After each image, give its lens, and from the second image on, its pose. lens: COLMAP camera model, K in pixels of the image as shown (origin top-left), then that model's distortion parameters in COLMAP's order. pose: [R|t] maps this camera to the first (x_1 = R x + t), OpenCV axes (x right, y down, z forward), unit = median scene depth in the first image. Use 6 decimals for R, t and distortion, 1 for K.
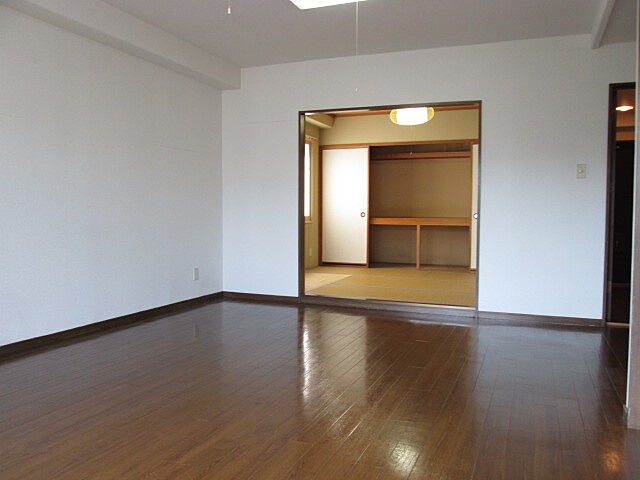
lens RADIAL K [[524.9, 0, 320.0], [0, 524.9, 240.0], [0, 0, 1]] dist [-0.038091, -0.002035]
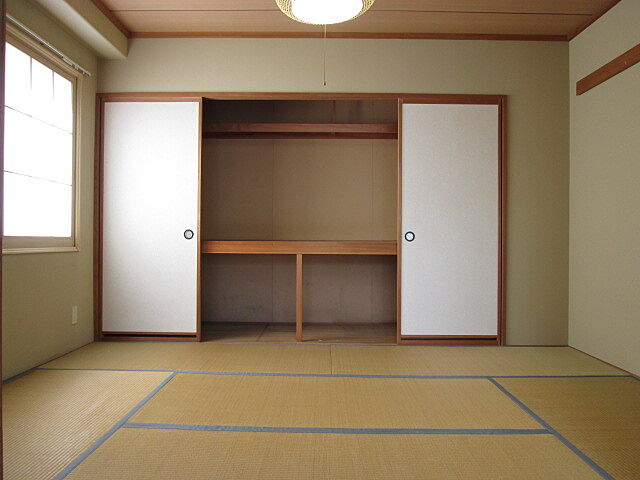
lens RADIAL K [[524.9, 0, 320.0], [0, 524.9, 240.0], [0, 0, 1]] dist [-0.038091, -0.002035]
pose [[0.928058, 0.000981, 0.372435, 0.011517], [0.018110, 0.998695, -0.047756, -0.016508], [-0.371996, 0.051065, 0.926829, 0.488974]]
